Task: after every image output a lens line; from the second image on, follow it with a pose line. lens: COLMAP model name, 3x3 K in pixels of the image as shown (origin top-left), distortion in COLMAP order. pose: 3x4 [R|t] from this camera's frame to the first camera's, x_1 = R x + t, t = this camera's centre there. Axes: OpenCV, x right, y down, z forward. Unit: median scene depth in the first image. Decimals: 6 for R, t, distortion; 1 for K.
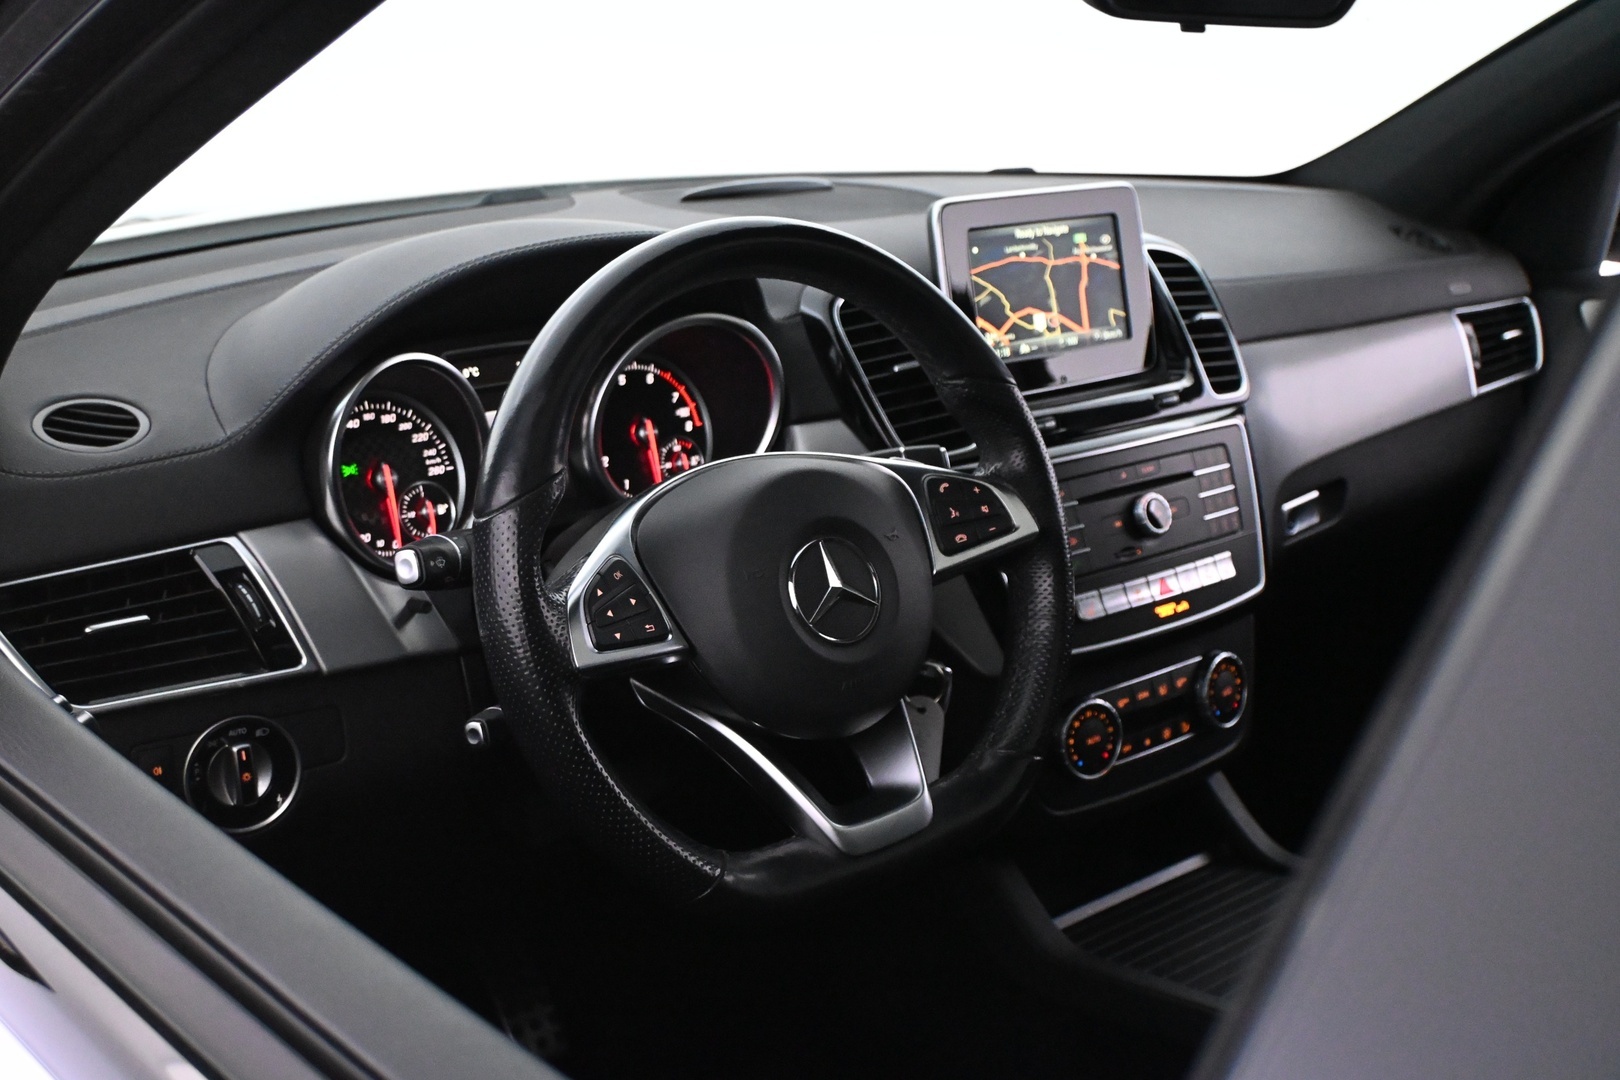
lens RADIAL K [[1892.3, 0, 834.1], [0, 1892.3, 503.0], [0, 0, 1]] dist [-0.012234, 0.000000]
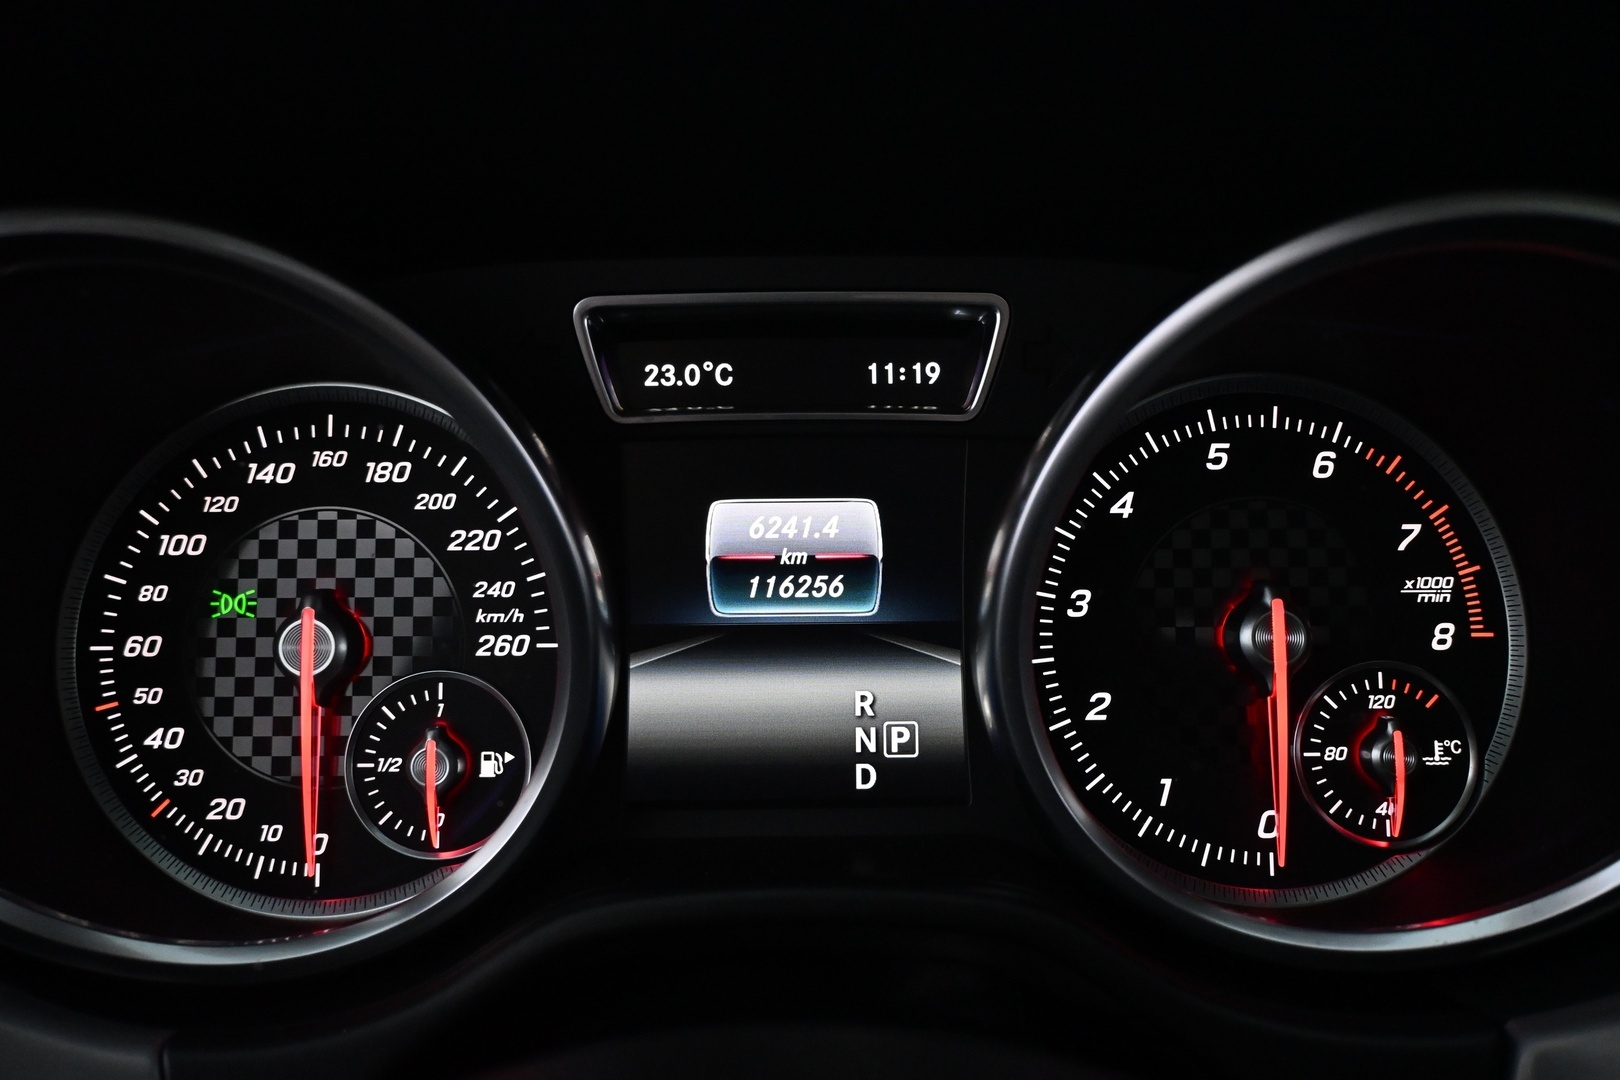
lens RADIAL K [[1308.5, 0, 811.0], [0, 1308.5, 533.0], [0, 0, 1]] dist [-0.011408, -0.002666]
pose [[0.760519, 0.139996, -0.634045, -0.022298], [-0.158221, 0.987003, 0.028147, -0.044565], [0.629744, 0.078913, 0.772784, 0.735332]]
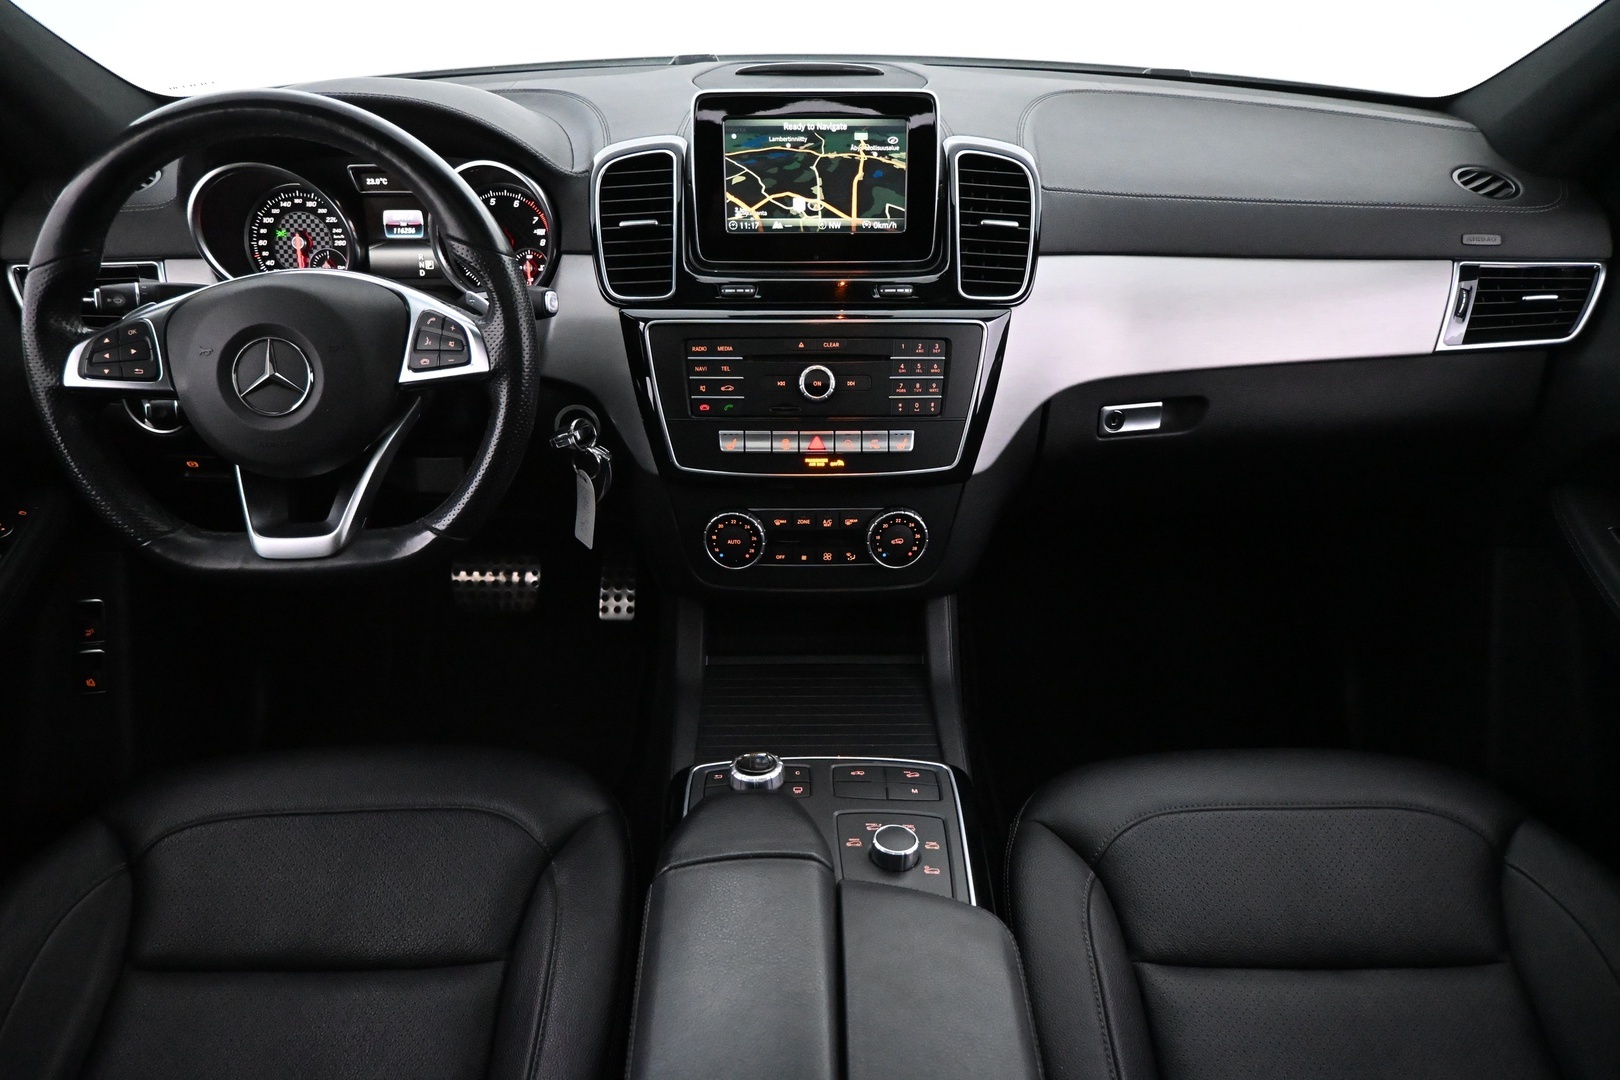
lens RADIAL K [[1106.7, 0, 823.8], [0, 1106.7, 545.1], [0, 0, 1]] dist [-0.013281, 0.007669]
pose [[0.770858, 0.321544, -0.549898, 0.583267], [-0.167540, 0.935199, 0.311982, -0.116120], [0.614580, -0.148363, 0.774777, 0.432603]]
